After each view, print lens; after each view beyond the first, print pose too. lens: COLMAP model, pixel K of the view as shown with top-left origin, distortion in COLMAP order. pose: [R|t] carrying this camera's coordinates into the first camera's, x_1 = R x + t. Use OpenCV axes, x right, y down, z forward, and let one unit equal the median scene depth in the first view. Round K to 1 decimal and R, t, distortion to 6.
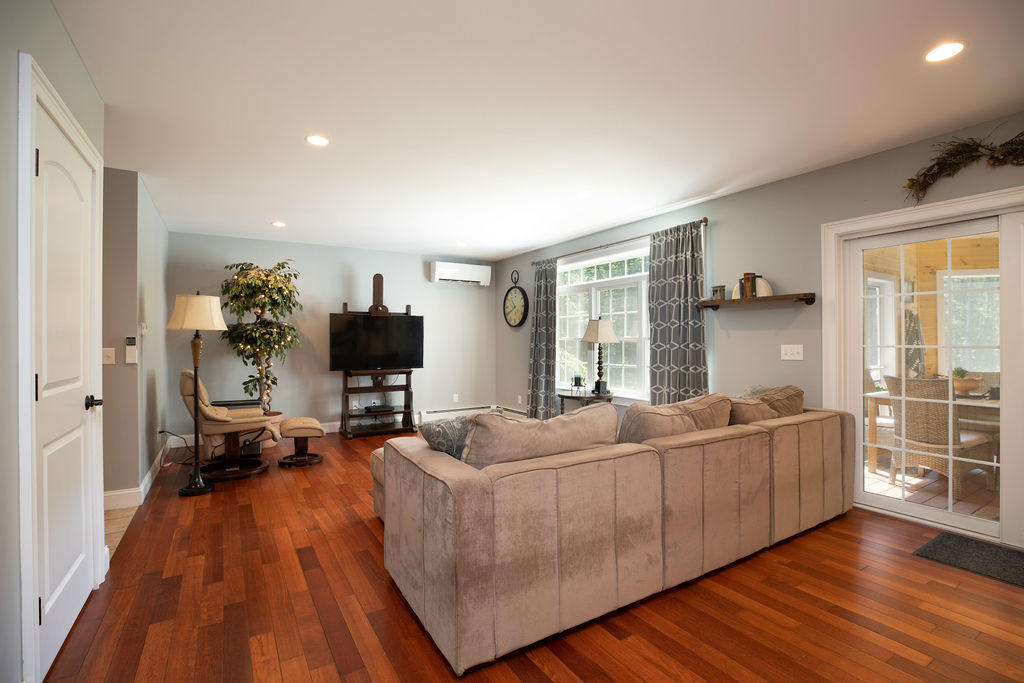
lens RADIAL K [[462.7, 0, 512.0], [0, 462.7, 341.5], [0, 0, 1]] dist [-0.000418, -0.000058]
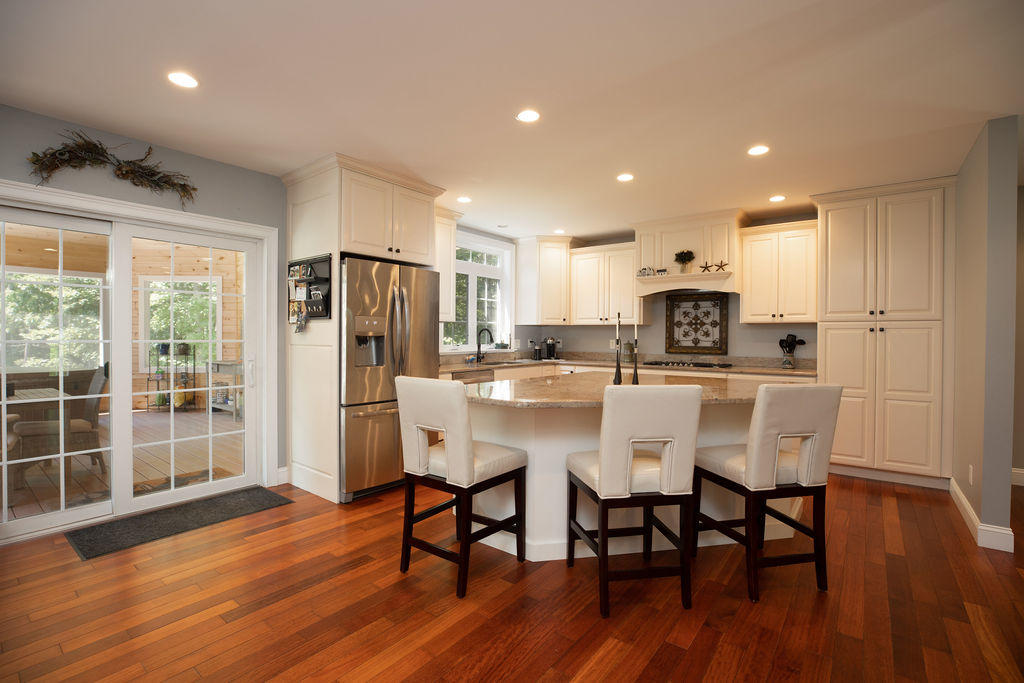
lens RADIAL K [[468.4, 0, 512.0], [0, 468.4, 341.5], [0, 0, 1]] dist [-0.002407, -0.000490]
pose [[-0.349198, -0.011719, 0.936976, -0.320709], [-0.004720, 0.999931, 0.010747, -0.004034], [-0.937037, -0.000670, -0.349229, 0.488365]]
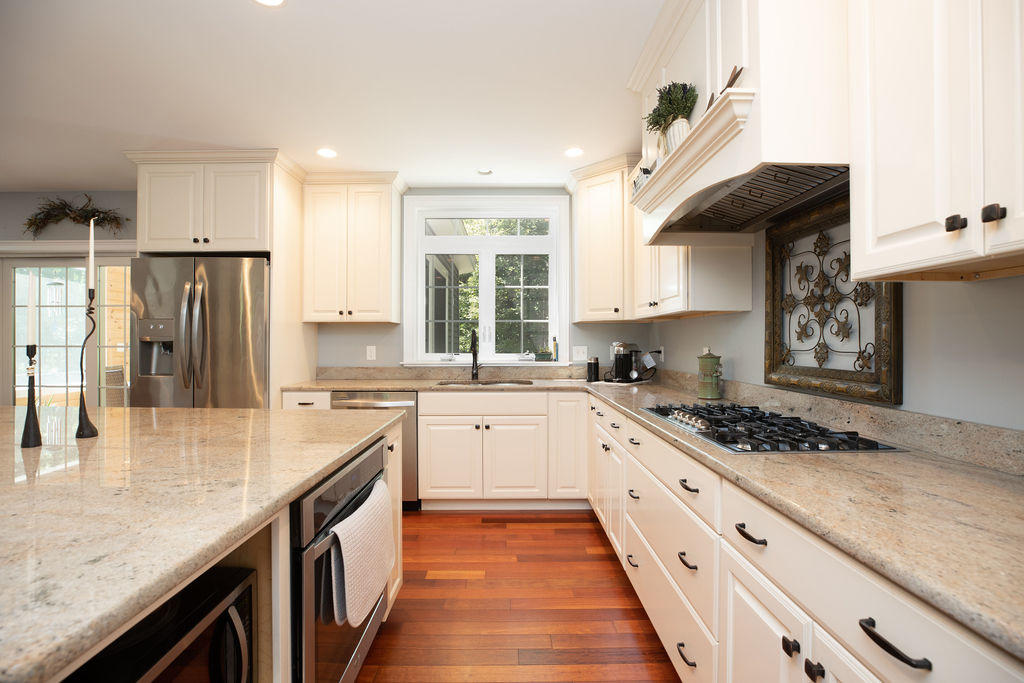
lens RADIAL K [[468.4, 0, 512.0], [0, 468.4, 341.5], [0, 0, 1]] dist [-0.002407, -0.000490]
pose [[0.527618, 0.000114, 0.849482, 0.496549], [0.000768, 1.000000, -0.000611, -0.002944], [-0.849481, 0.000975, 0.527618, -0.913853]]
